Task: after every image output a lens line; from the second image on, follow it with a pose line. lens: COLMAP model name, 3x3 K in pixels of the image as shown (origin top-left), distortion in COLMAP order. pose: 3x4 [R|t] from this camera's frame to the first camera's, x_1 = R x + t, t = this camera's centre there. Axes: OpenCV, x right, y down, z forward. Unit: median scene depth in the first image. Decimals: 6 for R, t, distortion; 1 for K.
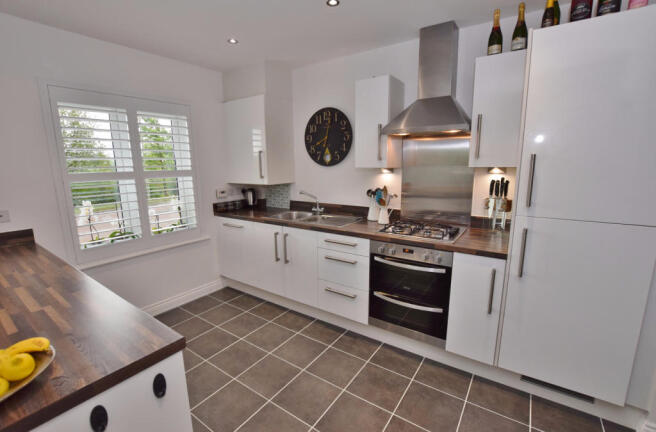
lens RADIAL K [[290.7, 0, 328.0], [0, 290.7, 216.0], [0, 0, 1]] dist [-0.027171, -0.000127]
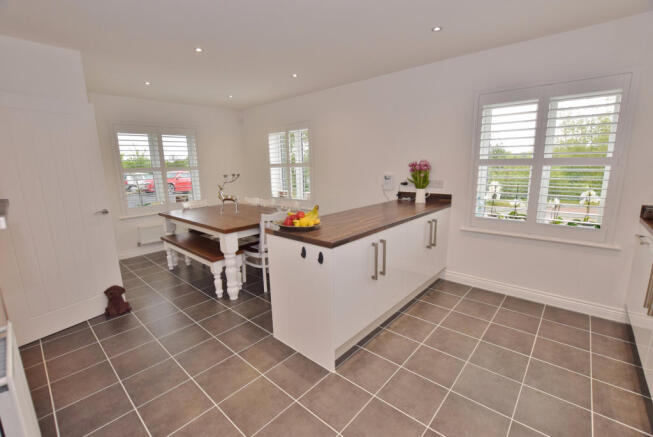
lens RADIAL K [[291.3, 0, 326.5], [0, 291.3, 218.5], [0, 0, 1]] dist [-0.001510, -0.000103]
pose [[-0.126230, 0.203435, -0.970917, 0.509124], [-0.155296, 0.962626, 0.221888, -0.061784], [0.979770, 0.178789, -0.089919, 0.405732]]
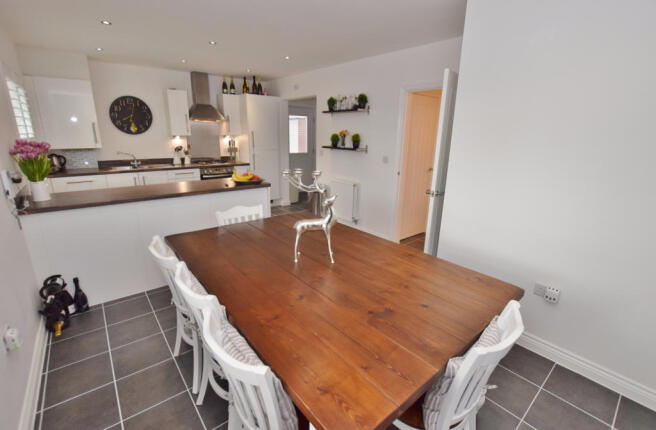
lens RADIAL K [[292.5, 0, 328.0], [0, 292.5, 215.0], [0, 0, 1]] dist [-0.024570, -0.000190]
pose [[0.265655, -0.244668, 0.932505, -1.532113], [0.153490, 0.965656, 0.209640, 0.094859], [-0.951771, 0.087438, 0.294085, -0.480094]]
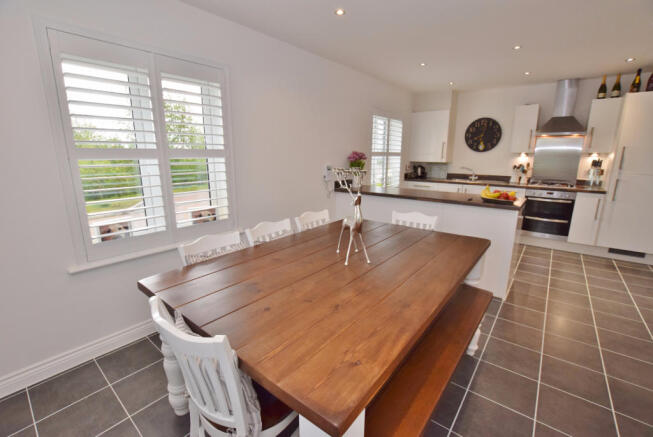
lens RADIAL K [[289.6, 0, 326.5], [0, 289.6, 218.5], [0, 0, 1]] dist [-0.024376, 0.000771]
pose [[0.997417, 0.030406, -0.065073, -0.945344], [-0.027984, 0.998893, 0.037821, 0.216637], [0.066151, -0.035903, 0.997164, -0.909258]]
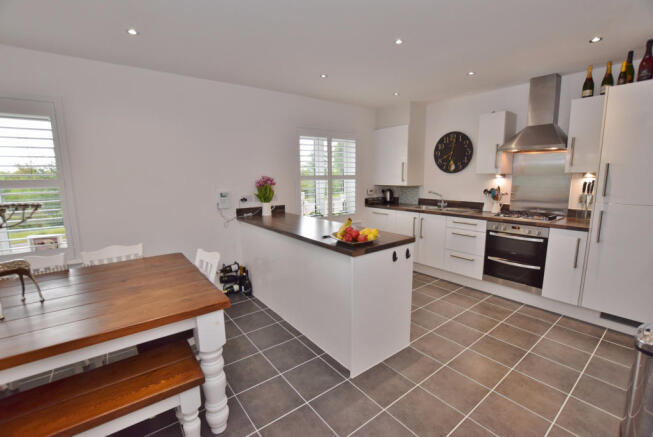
lens RADIAL K [[289.6, 0, 326.5], [0, 289.6, 218.5], [0, 0, 1]] dist [-0.024376, 0.000771]
pose [[0.952103, 0.047888, -0.302005, -0.173988], [-0.056845, 0.998164, -0.020931, 0.130457], [0.300448, 0.037096, 0.953077, -0.587549]]
